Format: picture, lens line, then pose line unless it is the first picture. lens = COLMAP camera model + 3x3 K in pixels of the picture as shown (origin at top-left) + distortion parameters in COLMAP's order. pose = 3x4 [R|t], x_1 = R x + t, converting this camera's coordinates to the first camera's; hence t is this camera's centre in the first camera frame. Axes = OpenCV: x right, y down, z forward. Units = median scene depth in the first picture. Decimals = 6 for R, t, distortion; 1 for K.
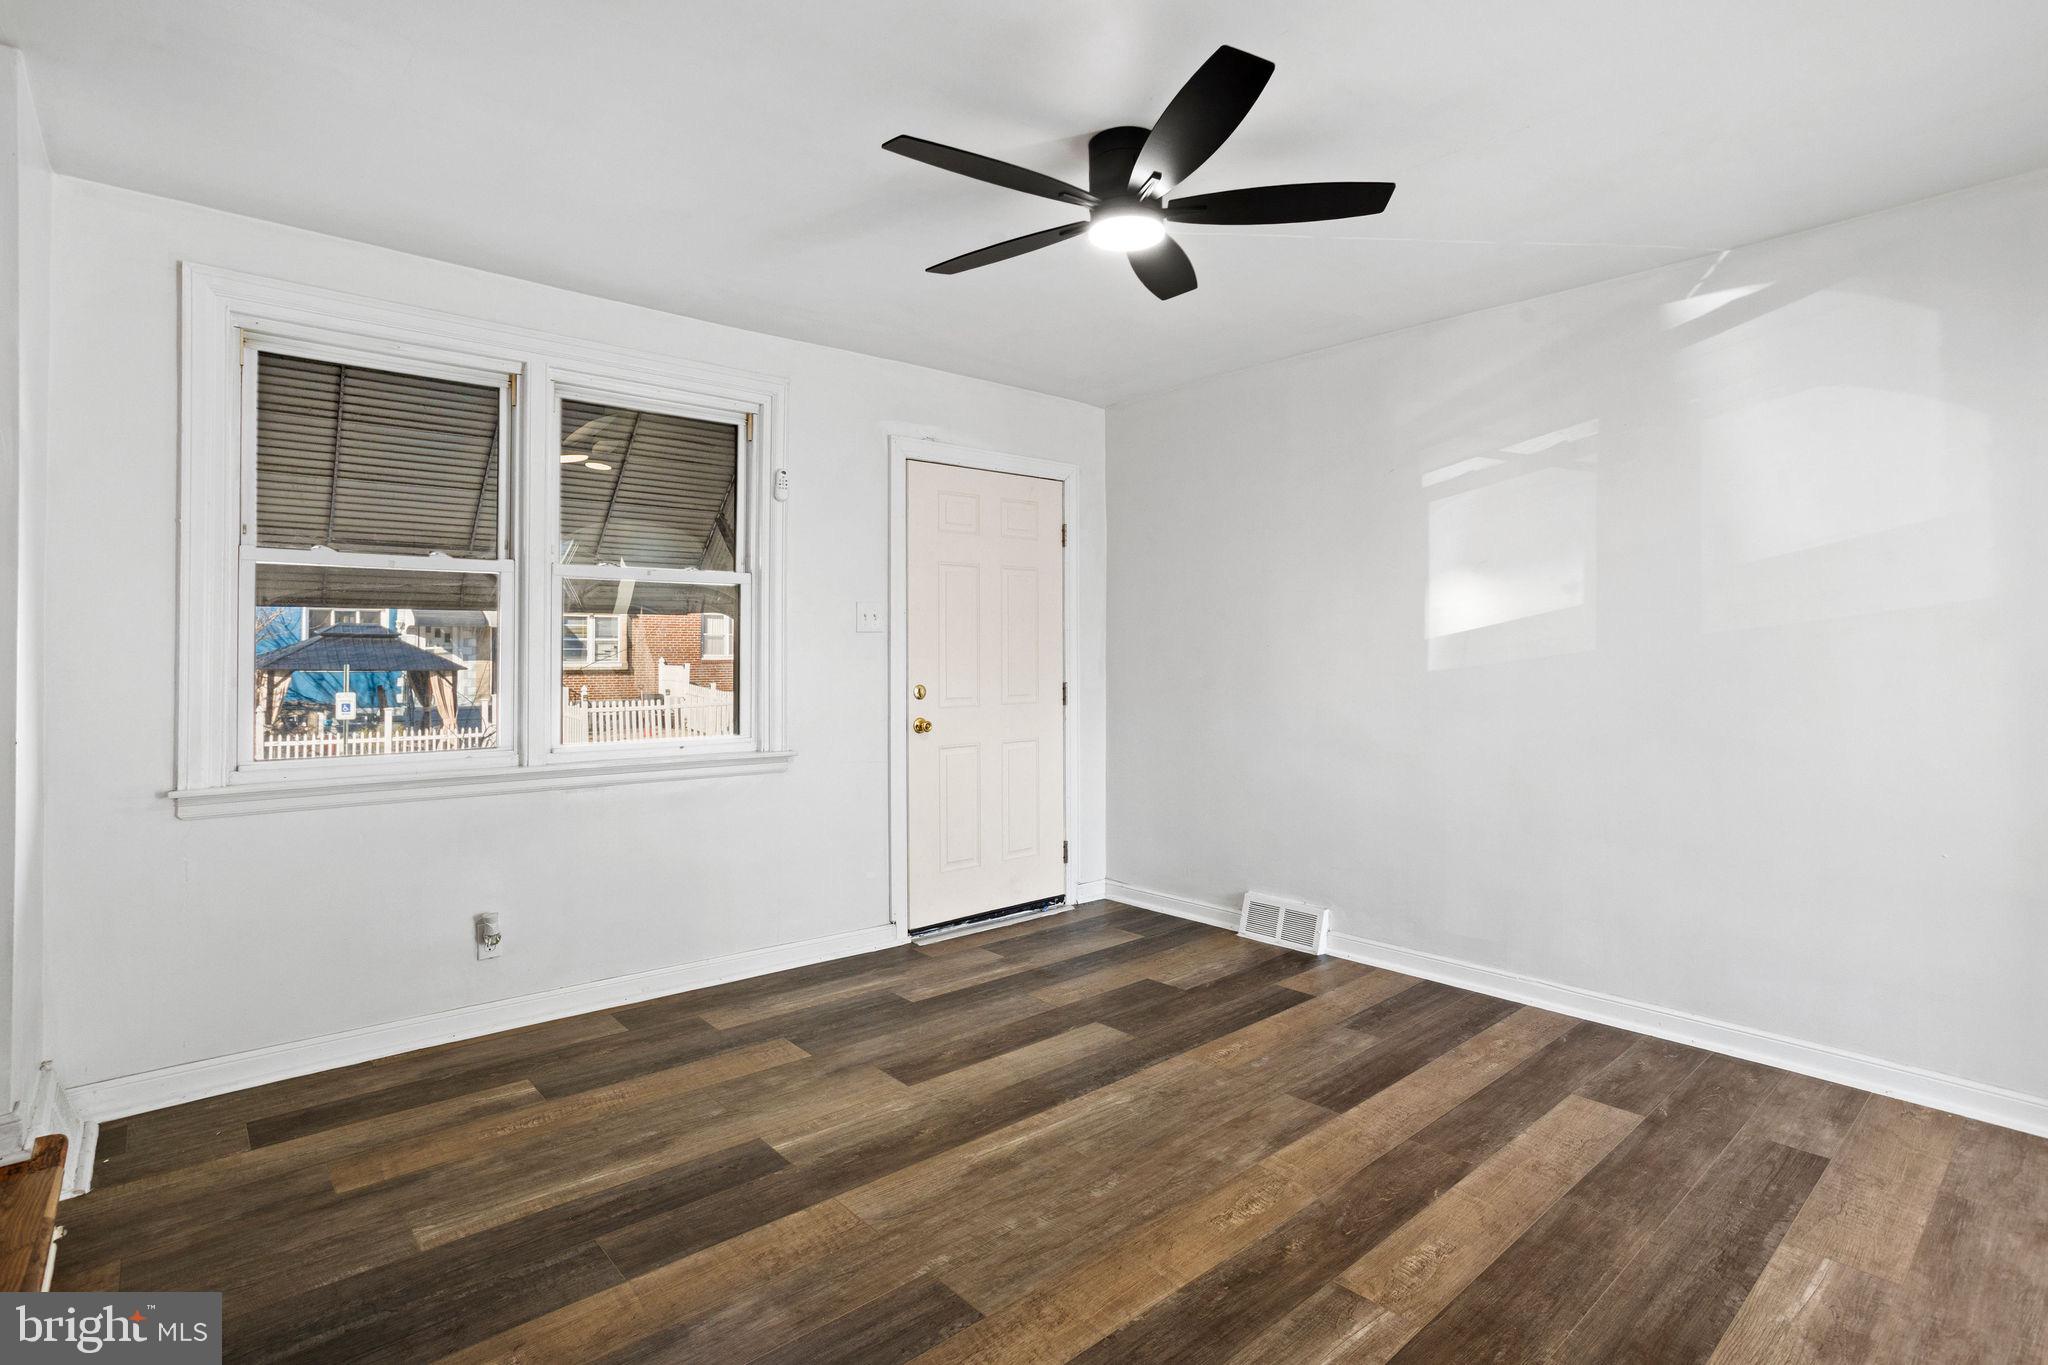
lens RADIAL K [[996.1, 0, 1065.6], [0, 996.1, 650.5], [0, 0, 1]] dist [-0.044694, 0.025596]
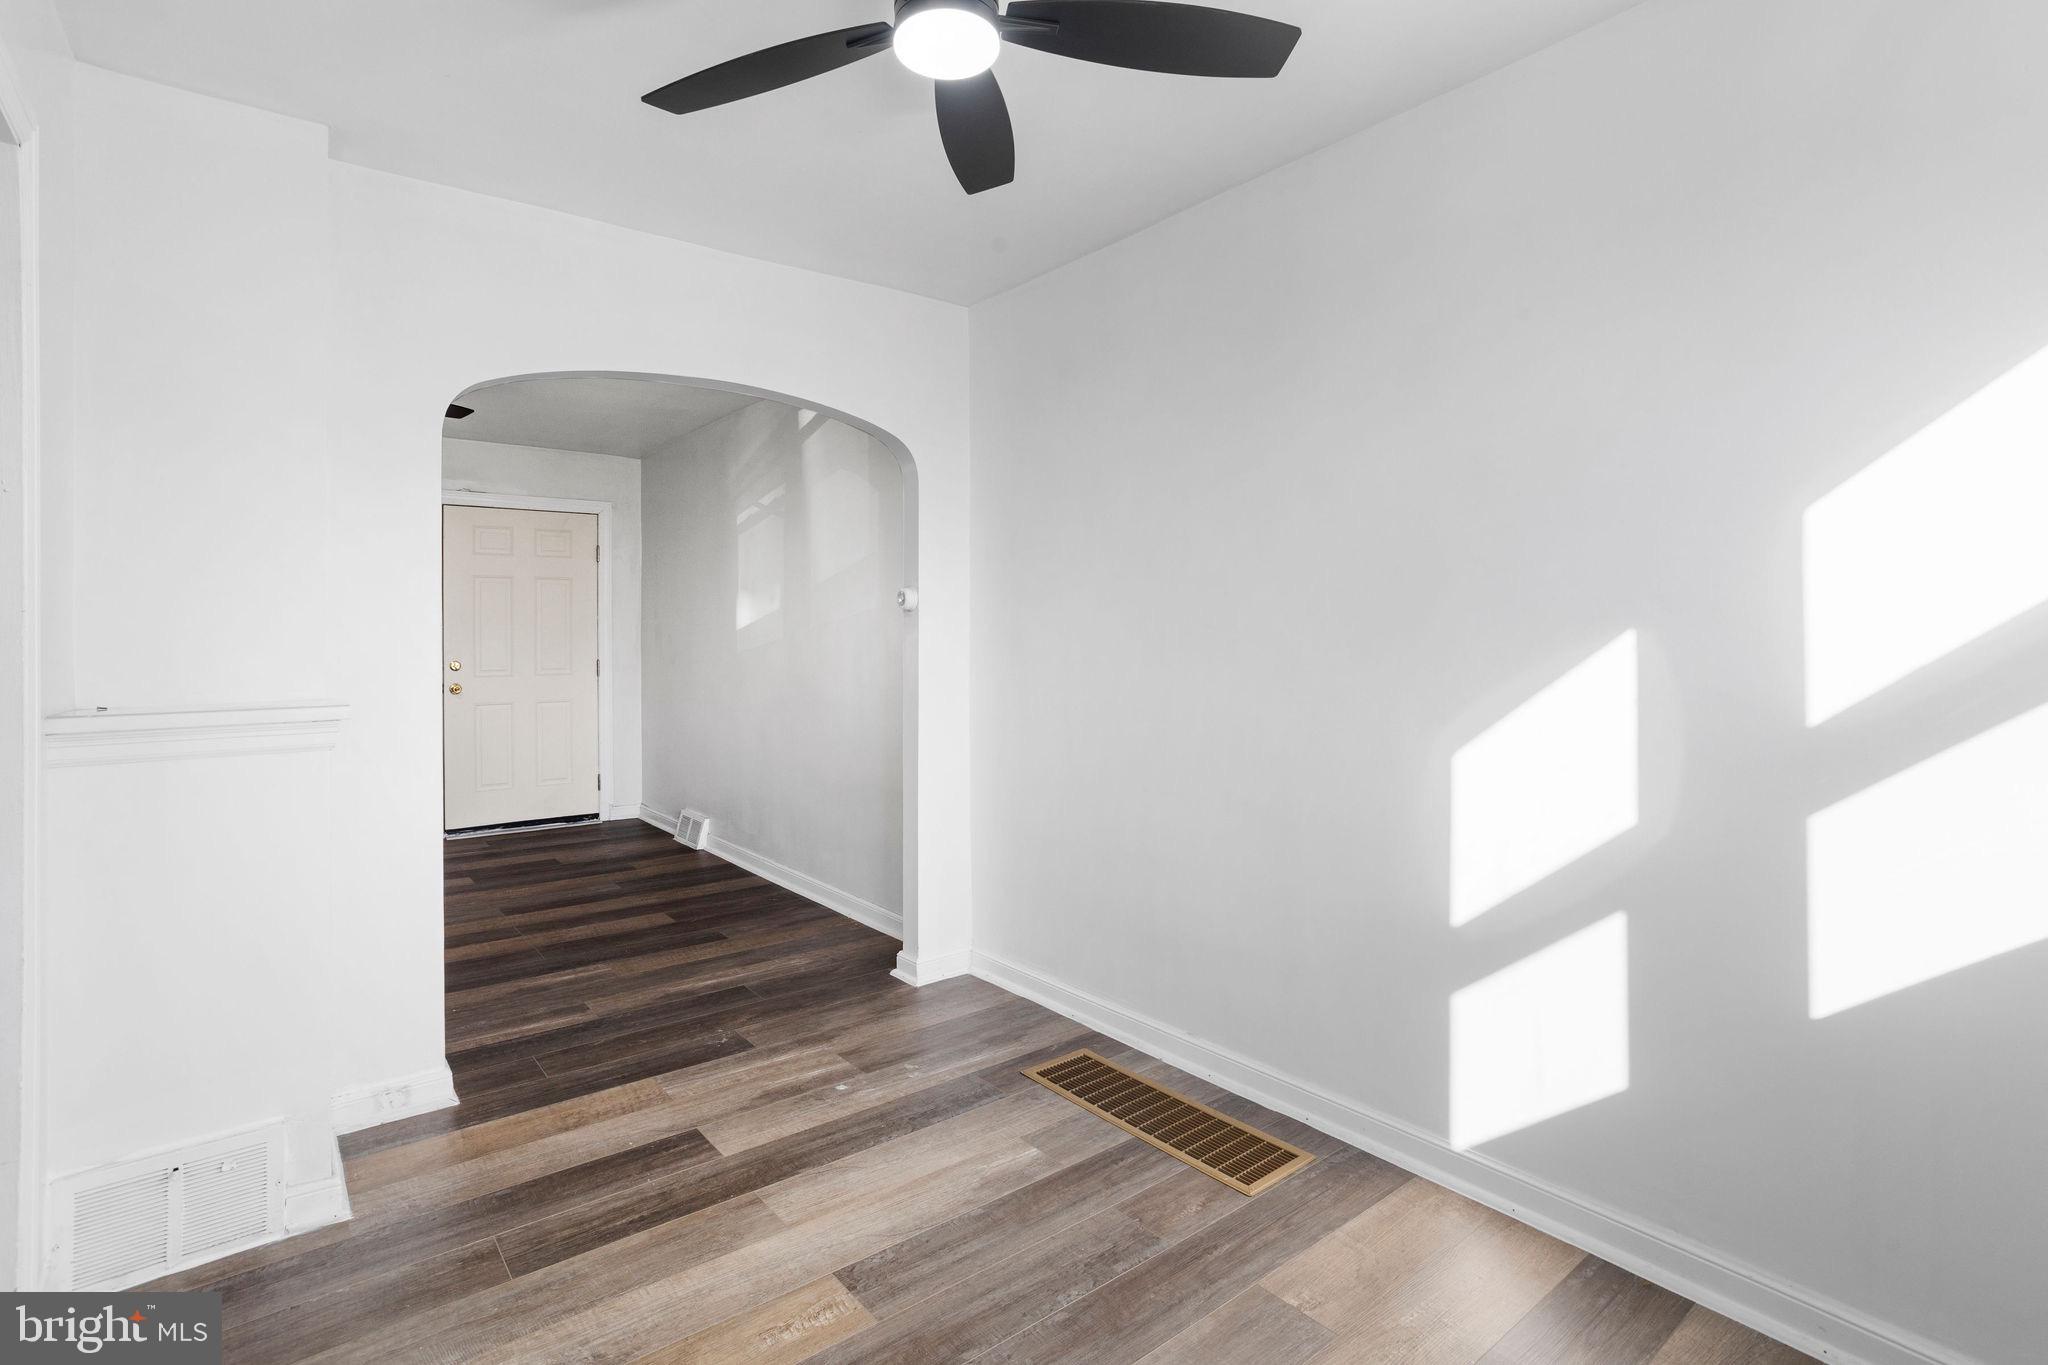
lens RADIAL K [[996.1, 0, 1052.8], [0, 996.1, 652.4], [0, 0, 1]] dist [-0.044694, 0.025596]
pose [[0.998193, 0.002969, -0.060021, 0.813670], [-0.001695, 0.999772, 0.021279, -0.010122], [0.060070, -0.021138, 0.997970, -0.380142]]
